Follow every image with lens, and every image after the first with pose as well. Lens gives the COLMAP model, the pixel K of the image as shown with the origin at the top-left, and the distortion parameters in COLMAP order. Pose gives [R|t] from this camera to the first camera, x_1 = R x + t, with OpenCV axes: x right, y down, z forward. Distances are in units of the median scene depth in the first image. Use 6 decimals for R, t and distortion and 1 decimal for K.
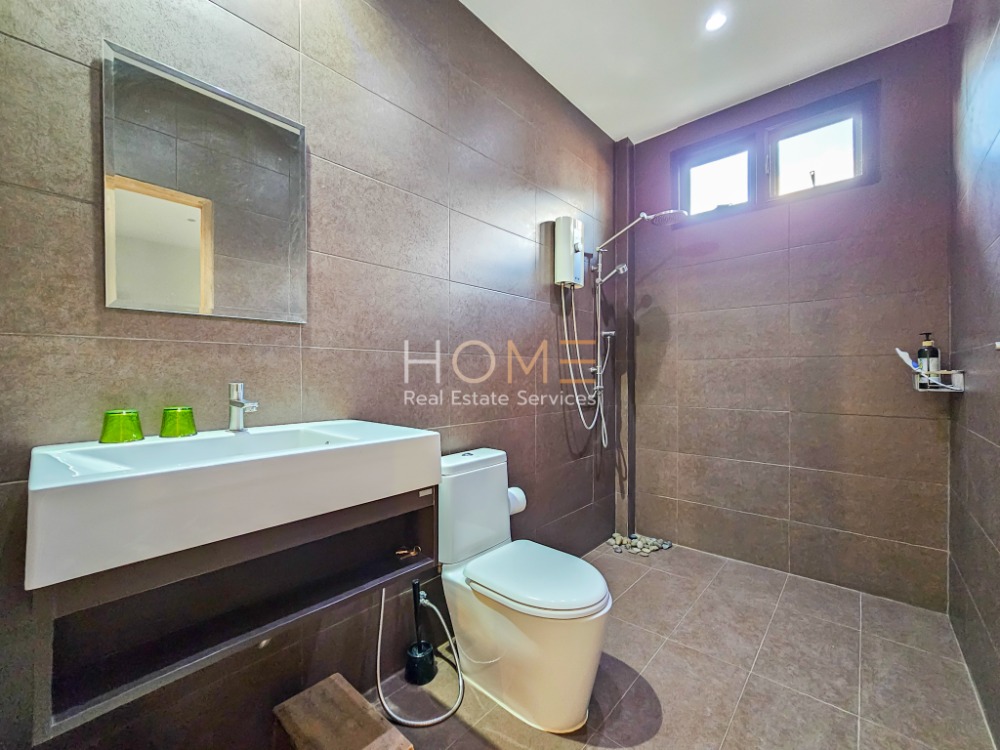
lens RADIAL K [[415.7, 0, 500.0], [0, 415.7, 375.0], [0, 0, 1]] dist [-0.001213, -0.000129]
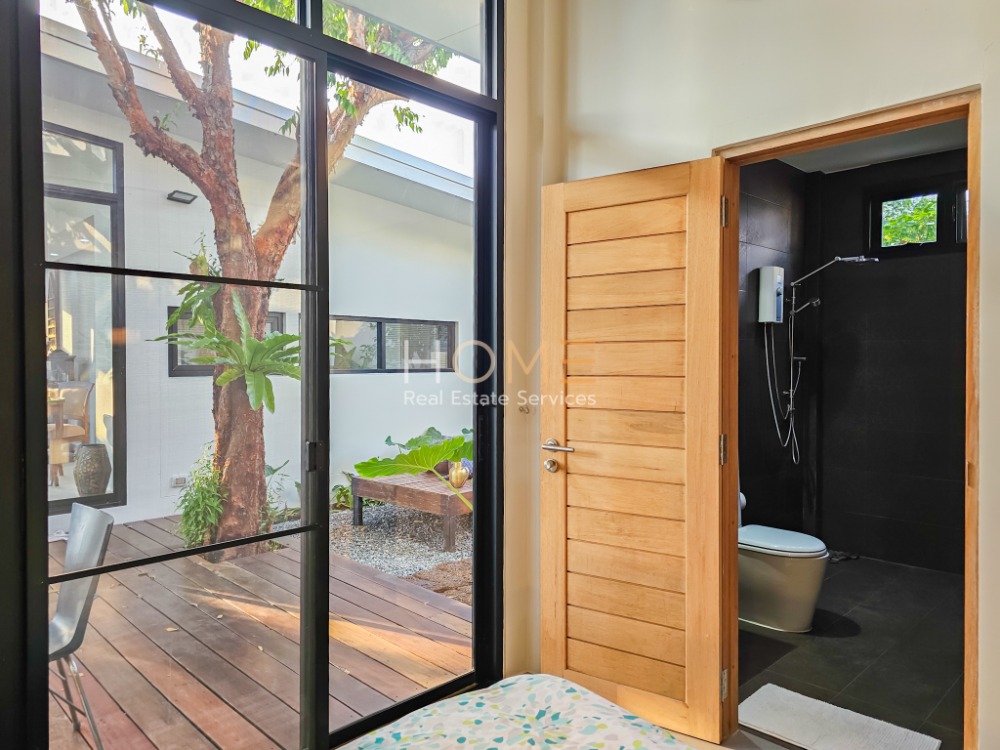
lens RADIAL K [[685.5, 0, 500.0], [0, 685.5, 375.0], [0, 0, 1]] dist [0.006669, 0.000307]
pose [[0.997710, -0.001363, -0.067621, -0.413996], [0.003289, 0.999592, 0.028382, -0.118162], [0.067555, -0.028539, 0.997307, -0.866412]]
